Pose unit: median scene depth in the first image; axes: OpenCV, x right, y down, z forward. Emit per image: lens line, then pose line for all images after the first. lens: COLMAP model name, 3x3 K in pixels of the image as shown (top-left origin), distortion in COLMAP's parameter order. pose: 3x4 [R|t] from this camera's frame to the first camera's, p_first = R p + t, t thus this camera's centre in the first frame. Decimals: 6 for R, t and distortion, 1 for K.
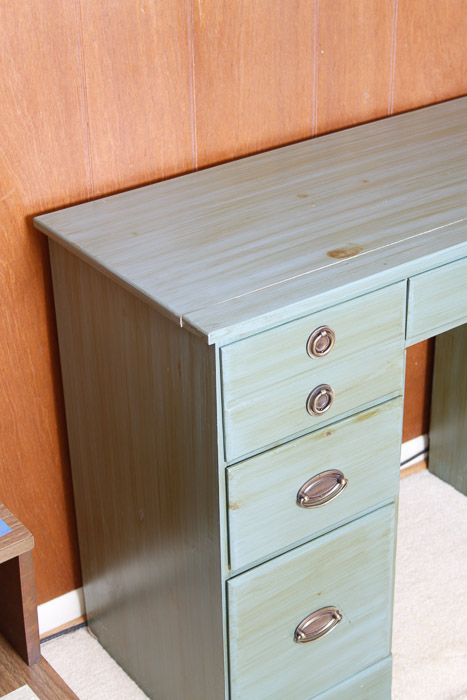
lens RADIAL K [[1298.8, 0, 223.3], [0, 1298.8, 335.1], [0, 0, 1]] dist [0.033253, 0.000000]
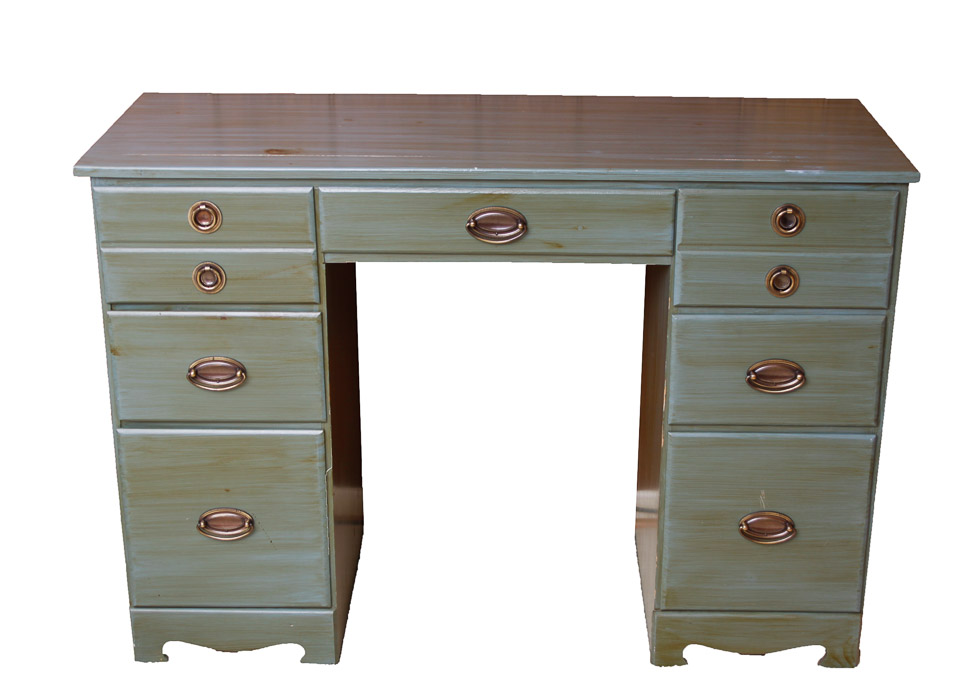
lens RADIAL K [[1658.9, 0, 491.3], [0, 1658.9, 341.4], [0, 0, 1]] dist [0.001890, 0.000000]
pose [[0.814998, 0.233234, -0.530453, 0.888394], [-0.301272, 0.952519, -0.044068, 0.080996], [0.494989, 0.195726, 0.846568, -0.009736]]
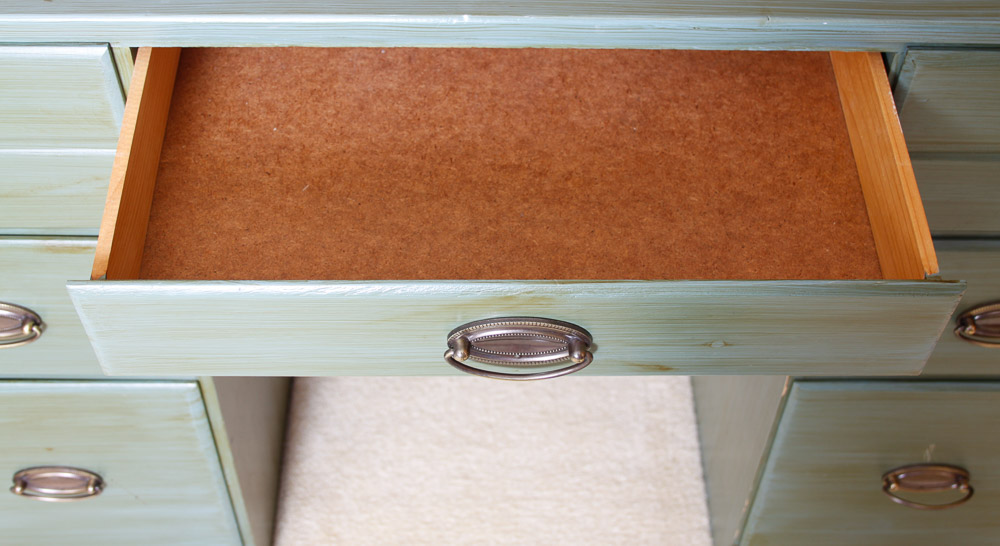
lens RADIAL K [[1278.1, 0, 489.1], [0, 1278.1, 170.6], [0, 0, 1]] dist [-0.048140, 0.000000]
pose [[0.826109, 0.431597, -0.362310, 0.397691], [-0.306303, 0.883597, 0.354167, -0.186994], [0.472994, -0.181604, 0.862147, 0.605882]]
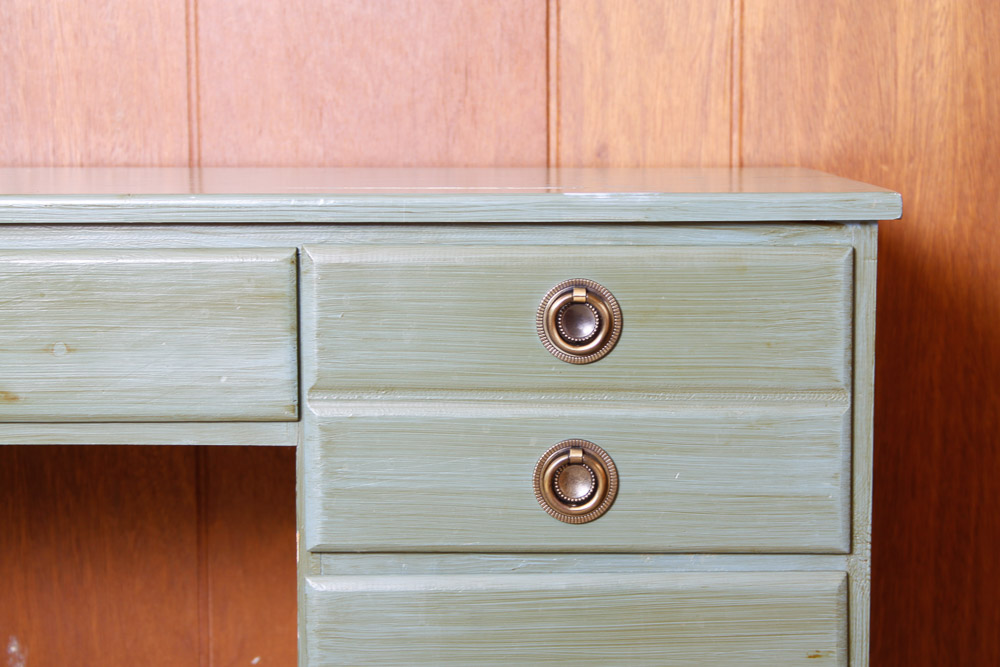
lens RADIAL K [[2392.8, 0, 501.3], [0, 2392.8, 327.1], [0, 0, 1]] dist [0.120185, 0.000000]
pose [[0.820380, 0.079462, -0.566271, 0.779981], [-0.290627, 0.910796, -0.293235, 0.090437], [0.492456, 0.405138, 0.770292, 0.548454]]
